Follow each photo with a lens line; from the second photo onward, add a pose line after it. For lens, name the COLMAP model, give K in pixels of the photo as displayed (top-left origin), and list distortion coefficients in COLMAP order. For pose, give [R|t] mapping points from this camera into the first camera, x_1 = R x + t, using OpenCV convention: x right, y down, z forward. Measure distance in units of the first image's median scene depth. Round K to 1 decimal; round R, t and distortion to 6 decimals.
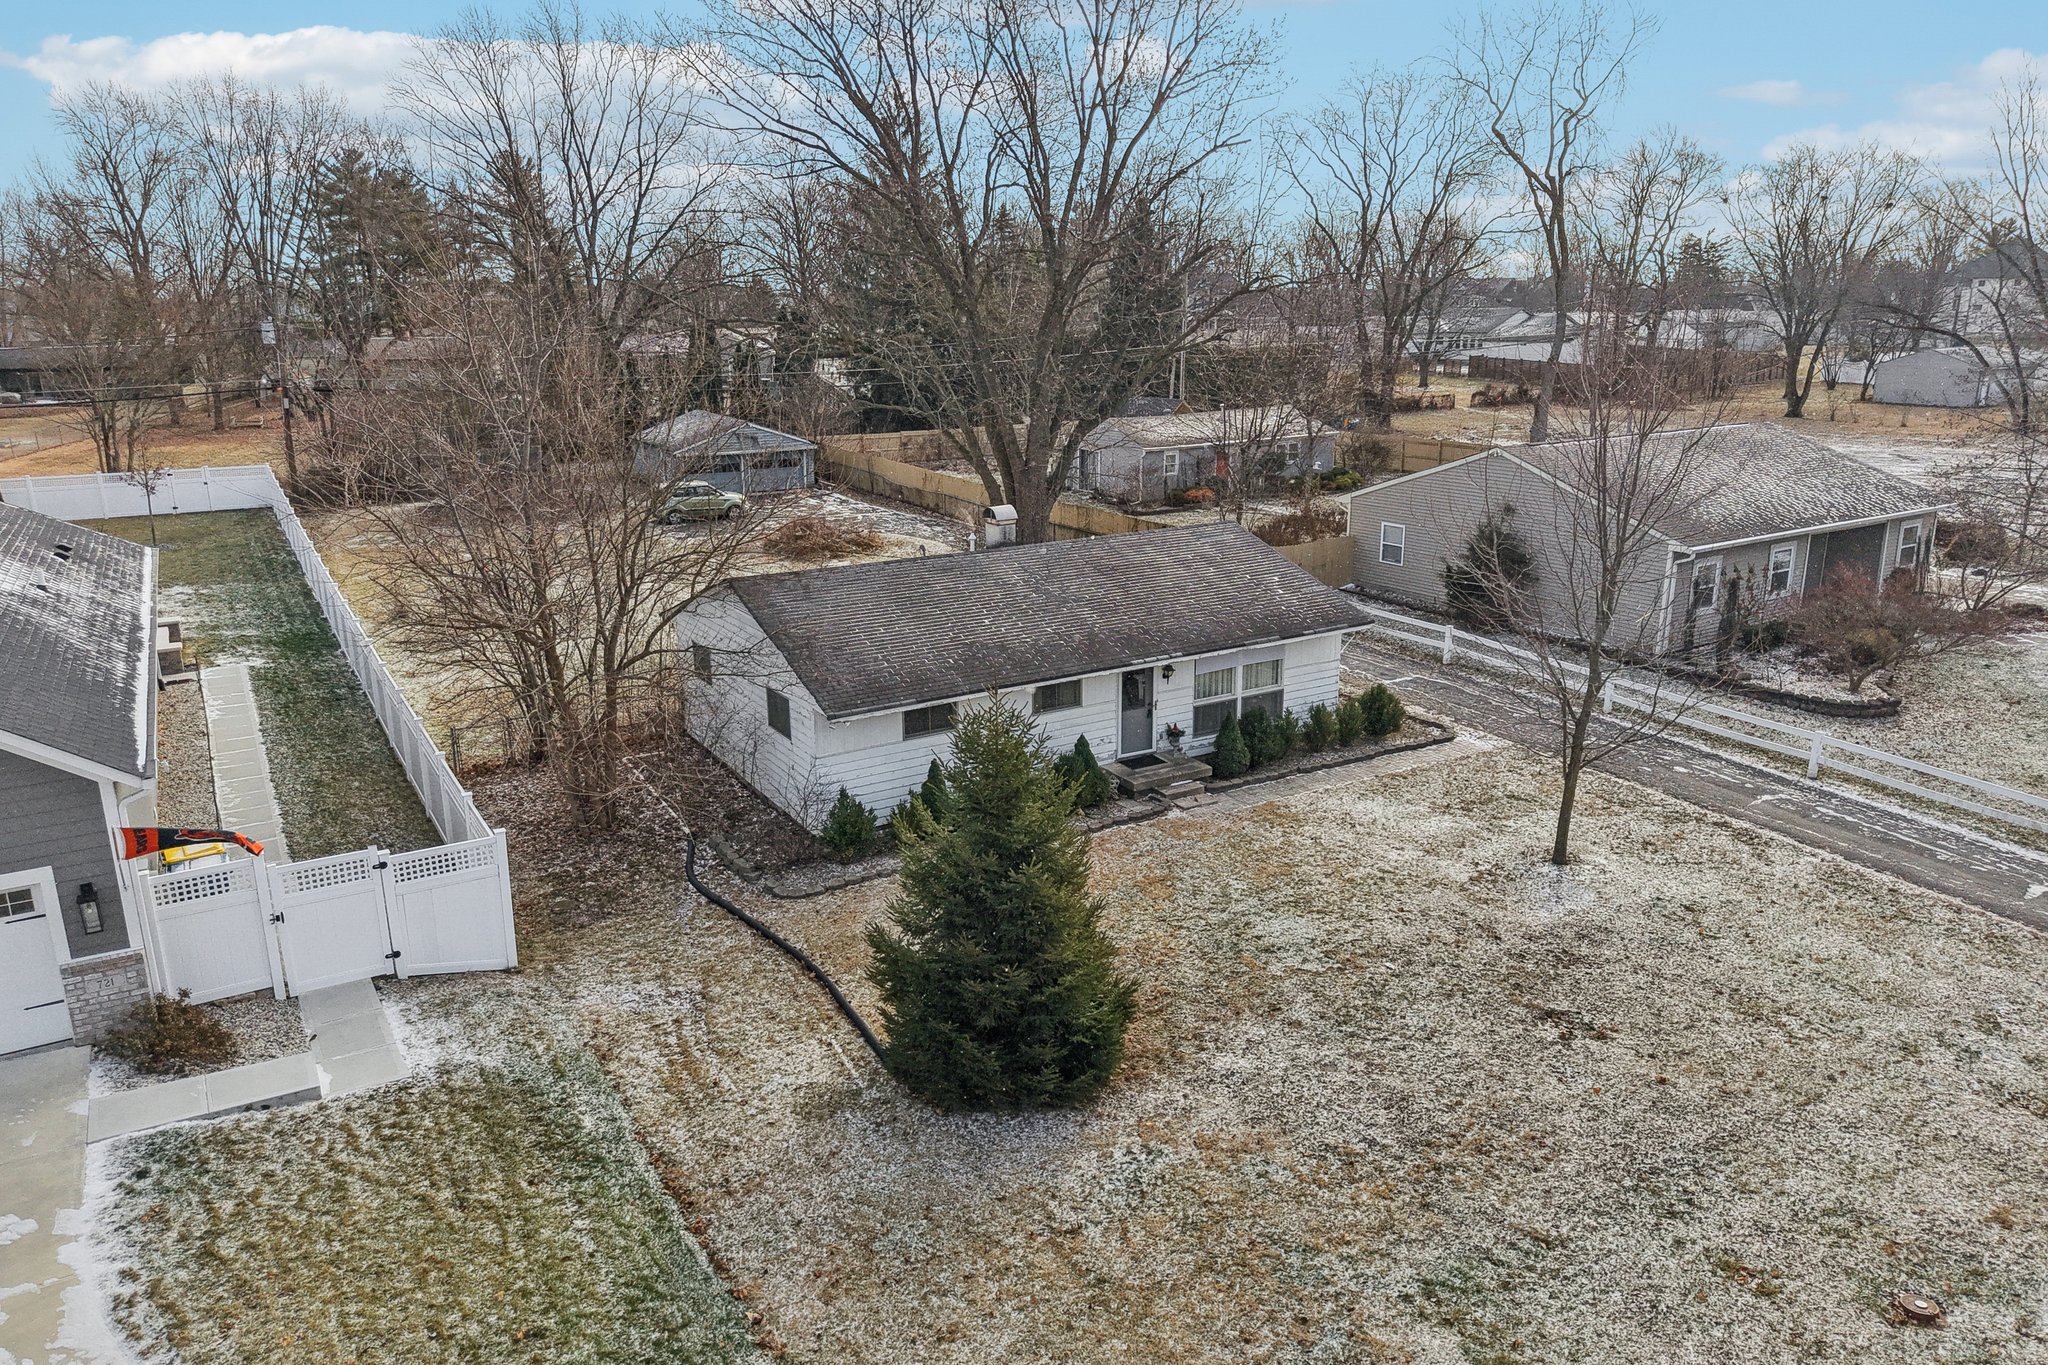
lens RADIAL K [[1480.1, 0, 961.8], [0, 1480.1, 684.7], [0, 0, 1]] dist [0.051300, -0.049284]
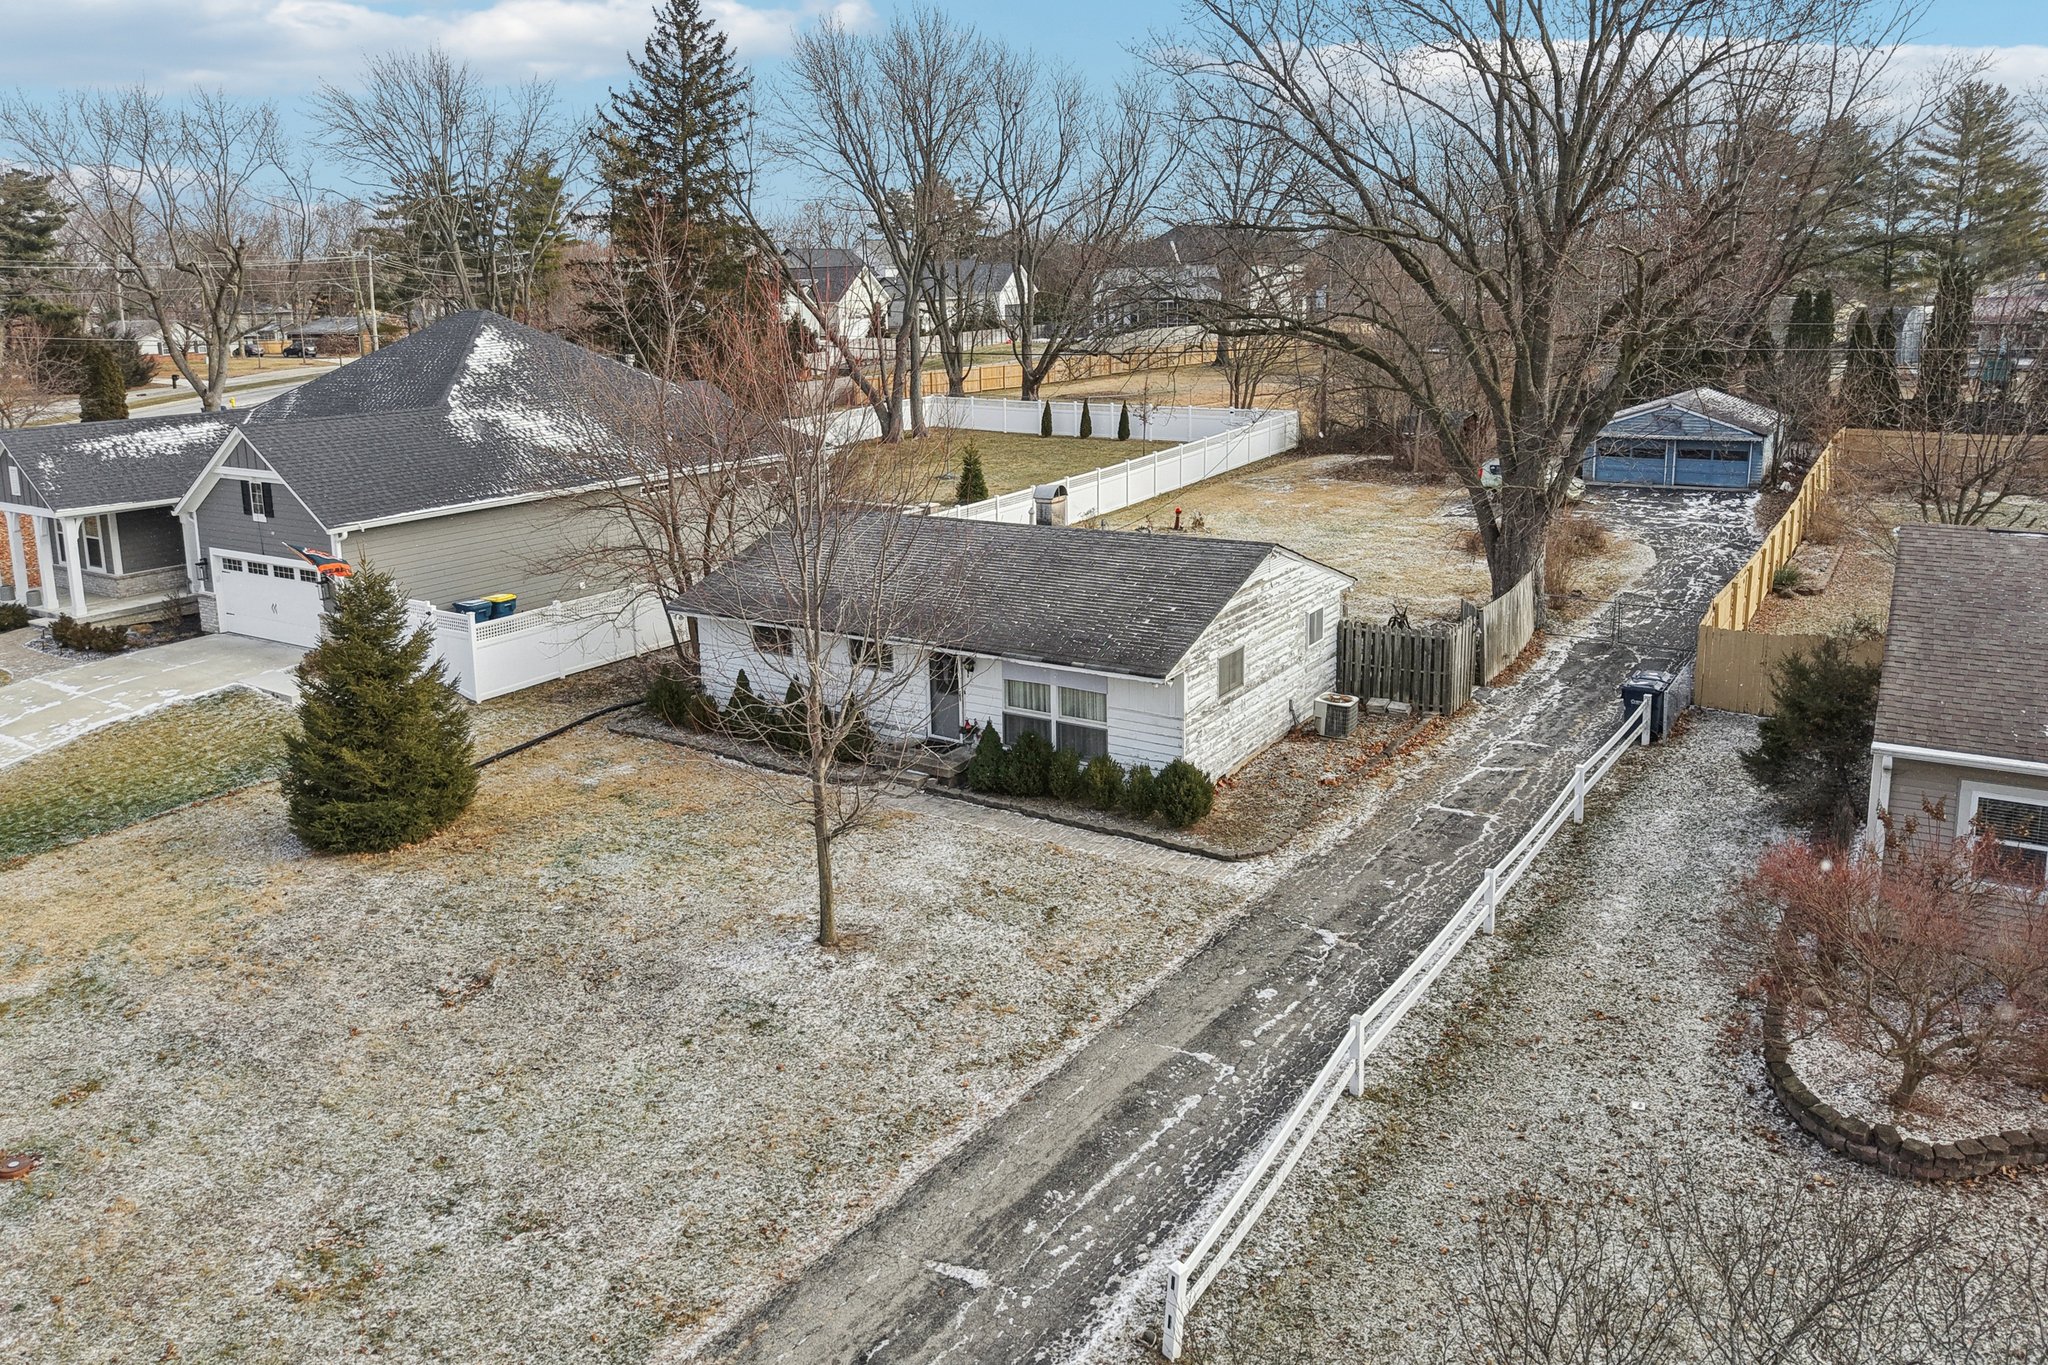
lens RADIAL K [[1480.1, 0, 961.8], [0, 1480.1, 684.7], [0, 0, 1]] dist [0.051300, -0.049284]
pose [[0.380361, 0.241777, -0.892675, 1.024225], [-0.212112, 0.962300, 0.170255, -0.162535], [0.900186, 0.124588, 0.417305, 0.623165]]
